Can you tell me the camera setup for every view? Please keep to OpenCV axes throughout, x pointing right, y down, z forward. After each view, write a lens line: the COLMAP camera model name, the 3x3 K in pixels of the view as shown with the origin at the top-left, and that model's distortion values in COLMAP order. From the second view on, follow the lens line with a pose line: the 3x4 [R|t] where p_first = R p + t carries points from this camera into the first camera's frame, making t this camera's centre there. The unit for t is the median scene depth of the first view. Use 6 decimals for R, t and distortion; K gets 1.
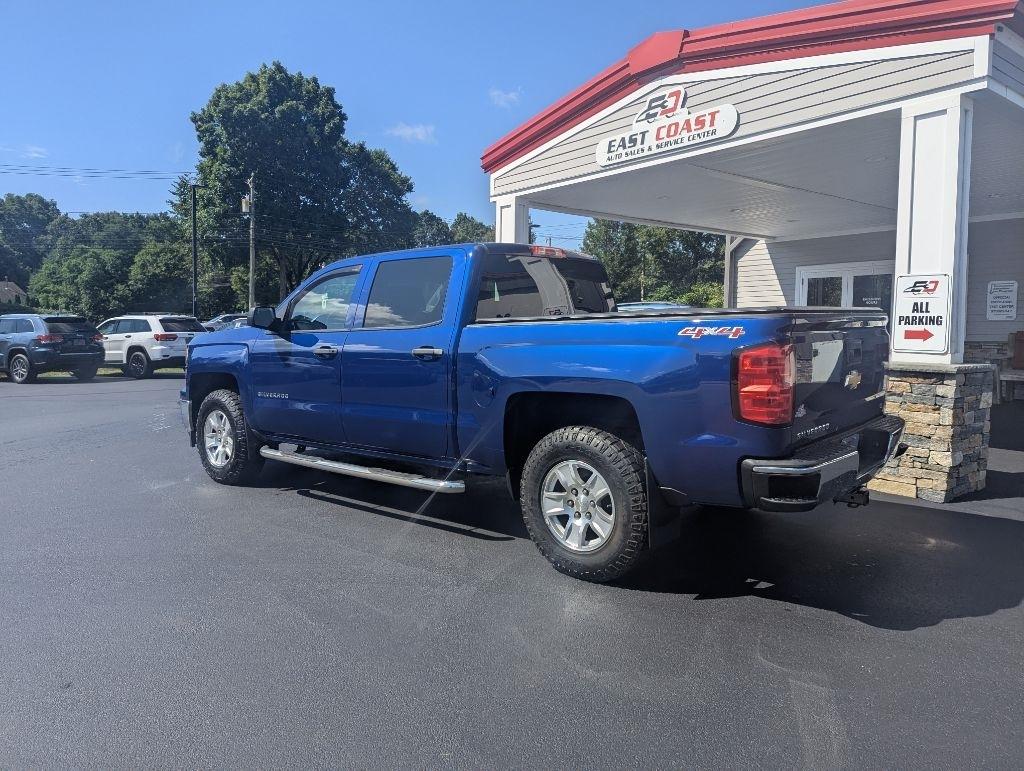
lens RADIAL K [[720.1, 0, 519.6], [0, 720.1, 364.4], [0, 0, 1]] dist [0.050975, -0.041542]
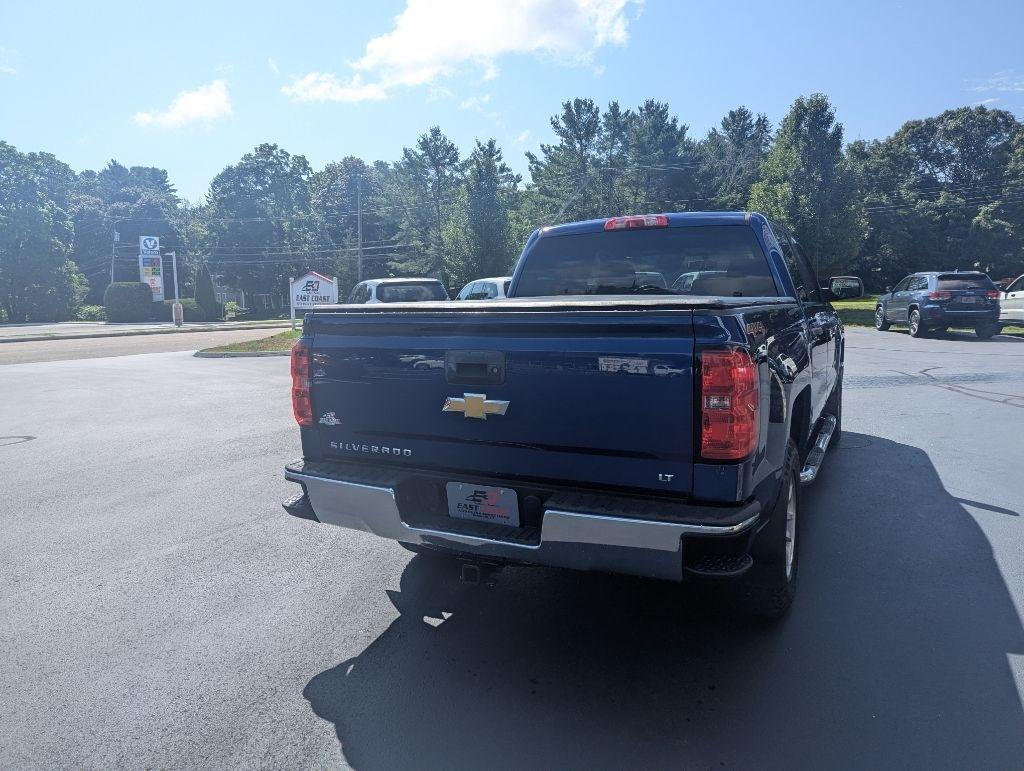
lens RADIAL K [[720.1, 0, 510.7], [0, 720.1, 366.1], [0, 0, 1]] dist [0.050975, -0.041542]
pose [[0.222471, 0.109037, -0.968823, 0.565579], [-0.039631, 0.993916, 0.102760, -0.045499], [0.974133, 0.015534, 0.225439, 0.431721]]
